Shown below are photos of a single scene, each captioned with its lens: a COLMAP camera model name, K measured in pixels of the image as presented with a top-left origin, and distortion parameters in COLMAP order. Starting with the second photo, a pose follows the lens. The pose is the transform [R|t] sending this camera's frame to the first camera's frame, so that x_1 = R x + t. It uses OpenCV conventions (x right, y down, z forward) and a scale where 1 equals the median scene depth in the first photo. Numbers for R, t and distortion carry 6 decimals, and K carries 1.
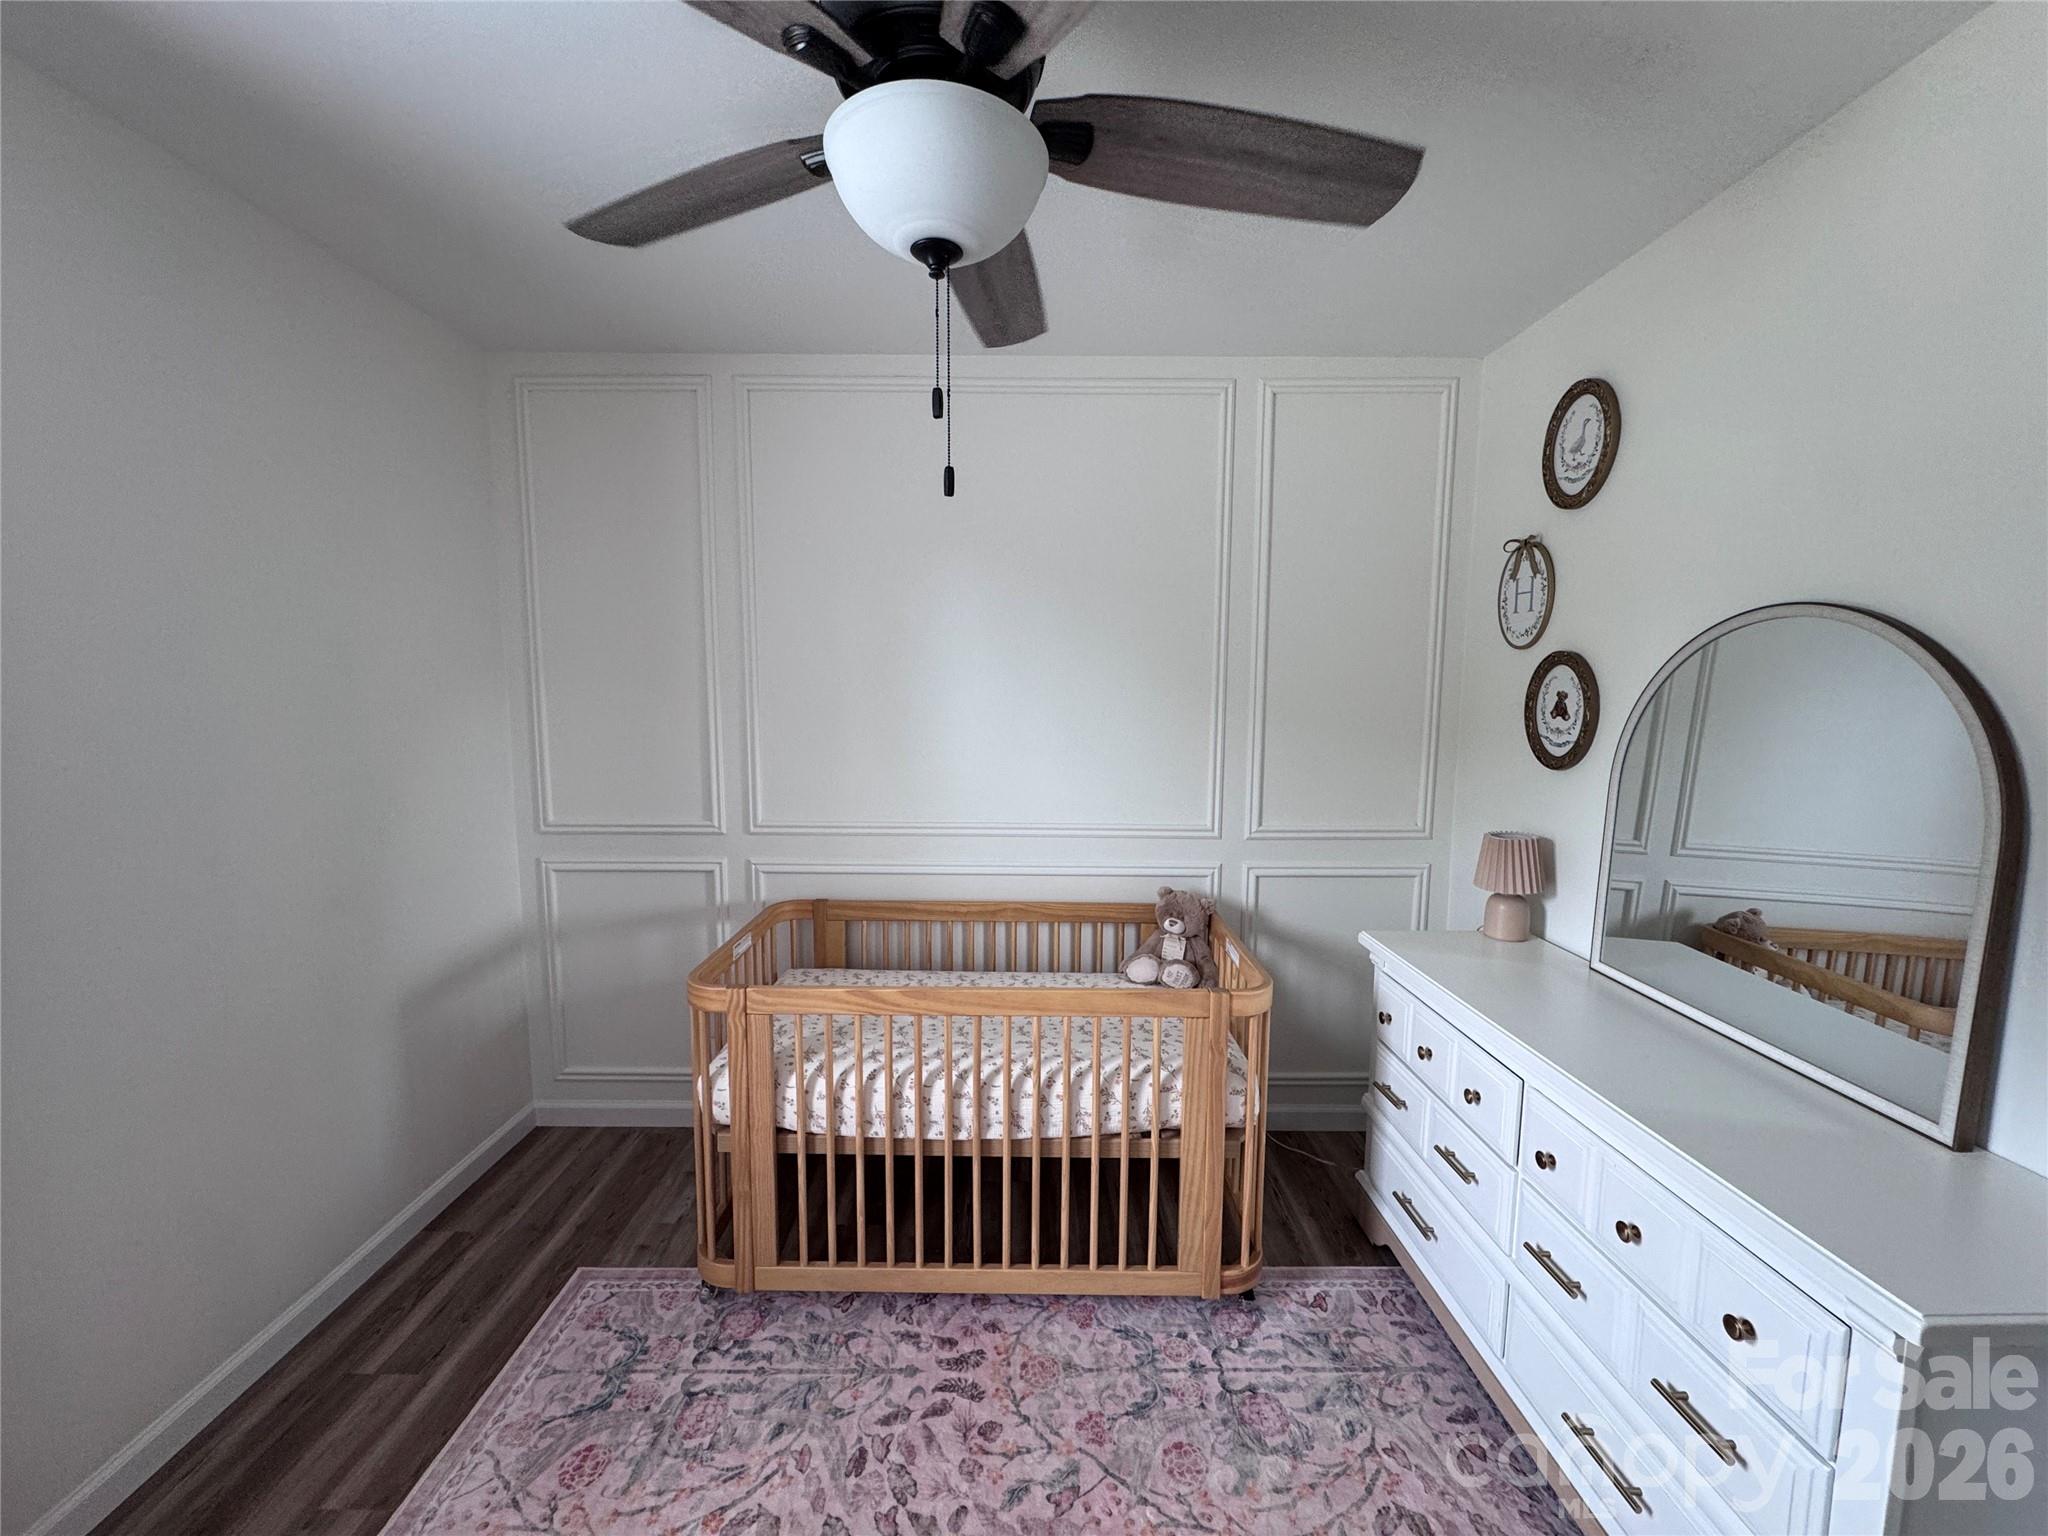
lens RADIAL K [[813.0, 0, 1027.4], [0, 813.0, 771.6], [0, 0, 1]] dist [-0.001090, 0.000123]
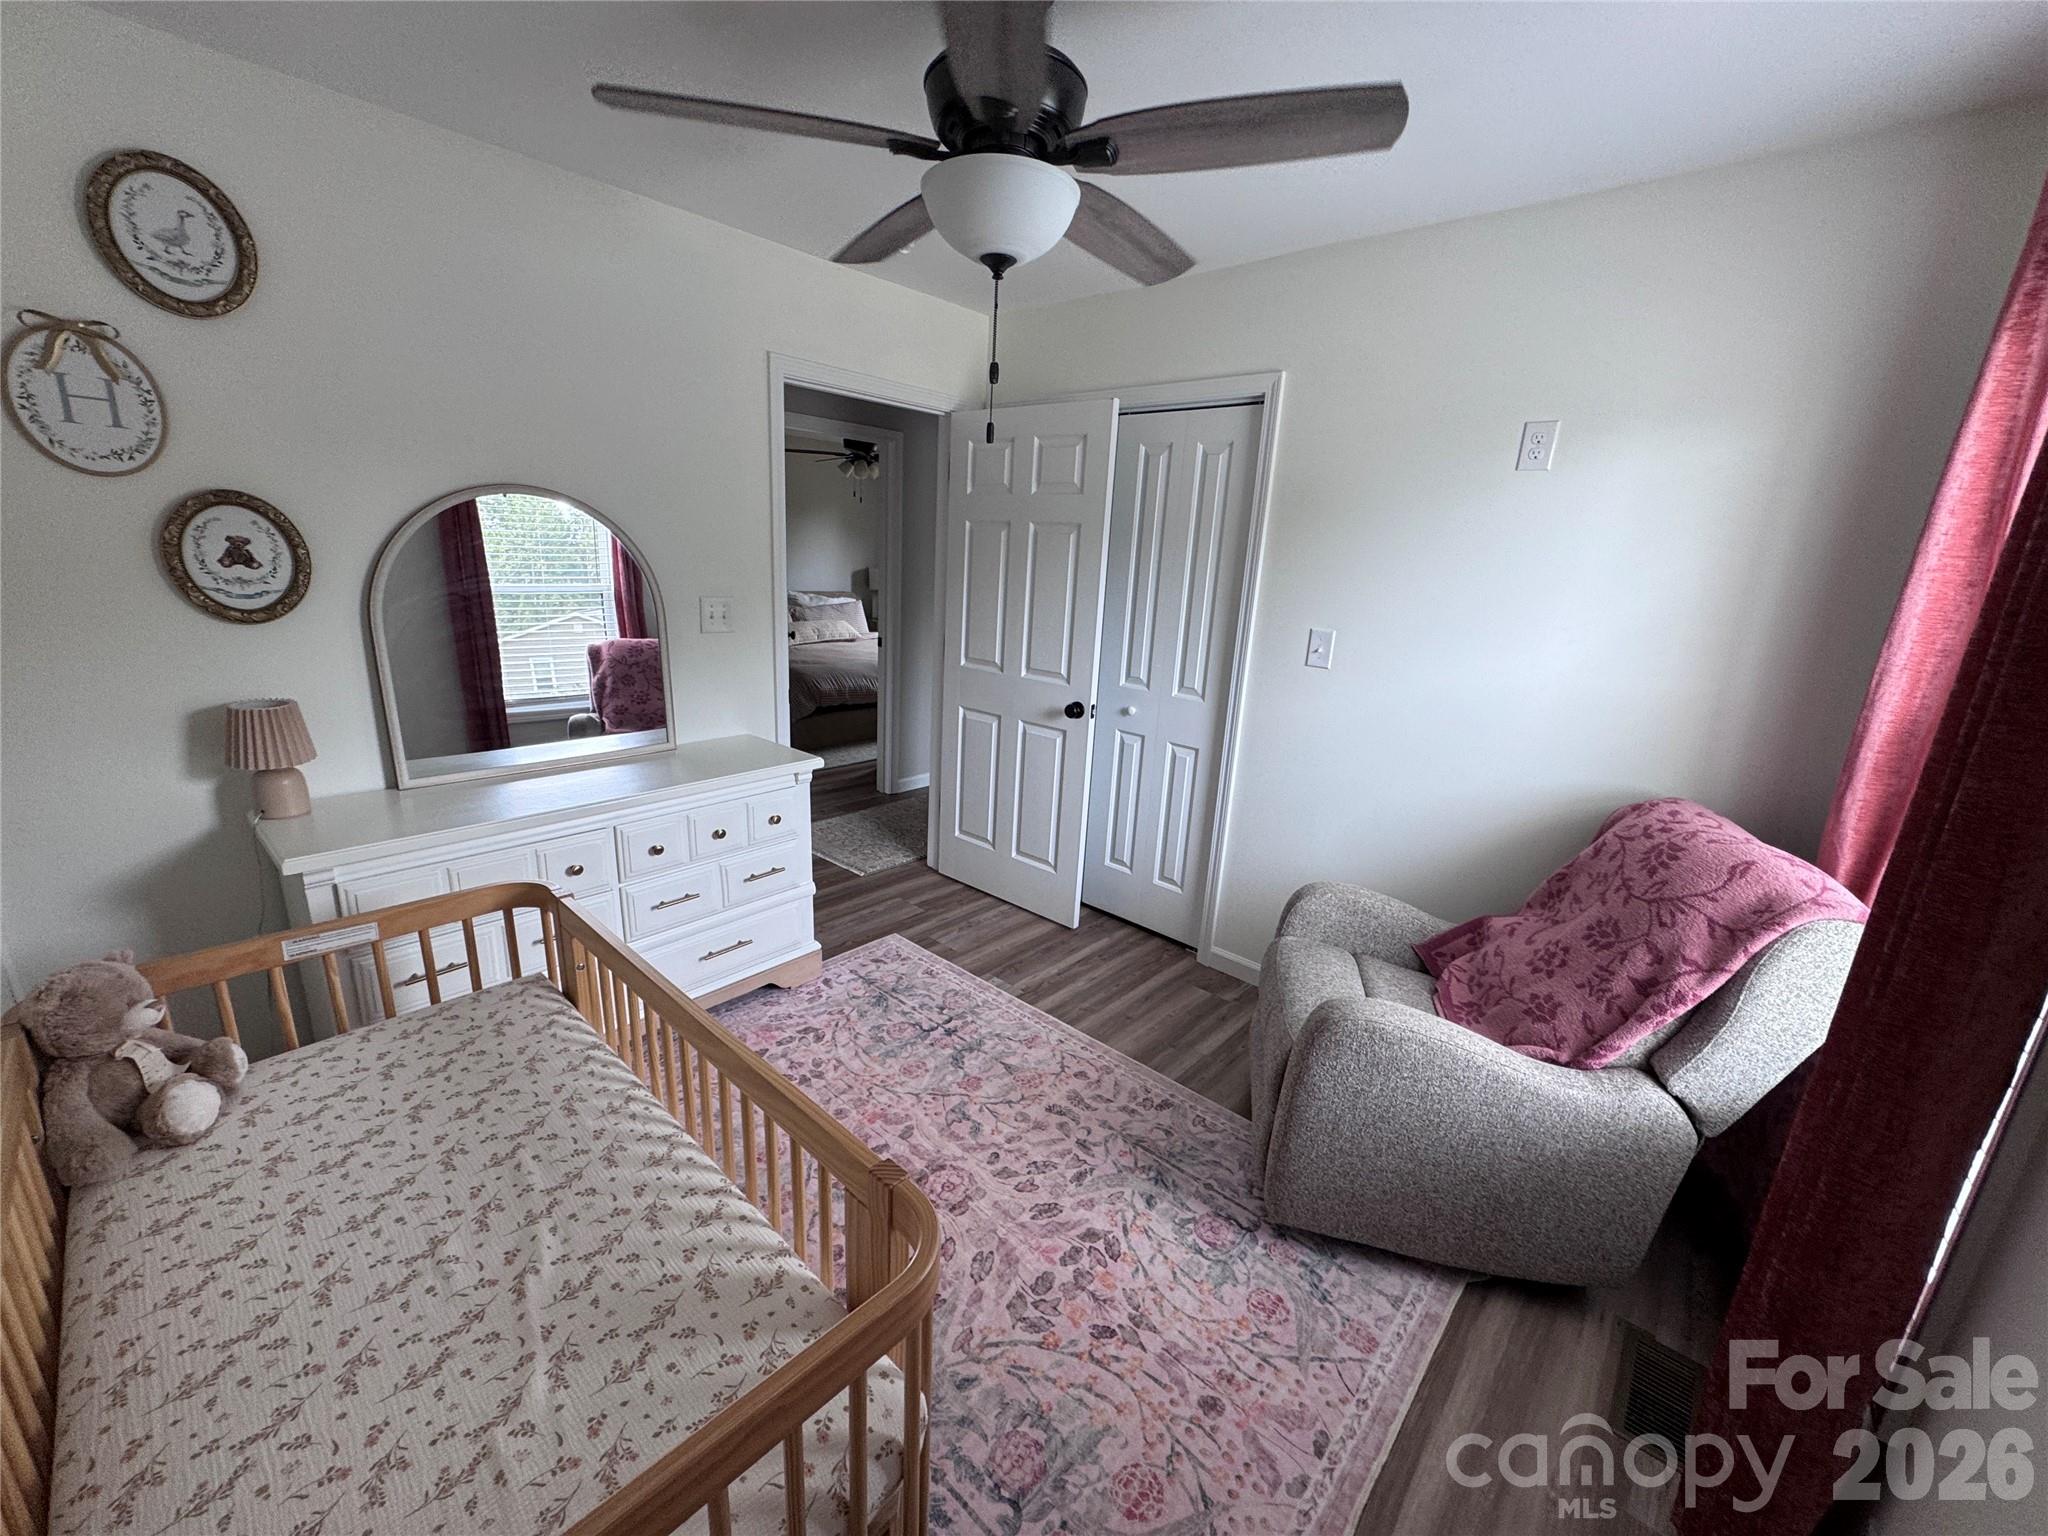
lens RADIAL K [[813.0, 0, 1018.8], [0, 813.0, 776.7], [0, 0, 1]] dist [-0.001090, 0.000123]
pose [[-0.732100, -0.224626, 0.643096, -0.795739], [0.021484, 0.935984, 0.351386, -0.186502], [-0.680859, 0.271066, -0.680408, 1.394027]]
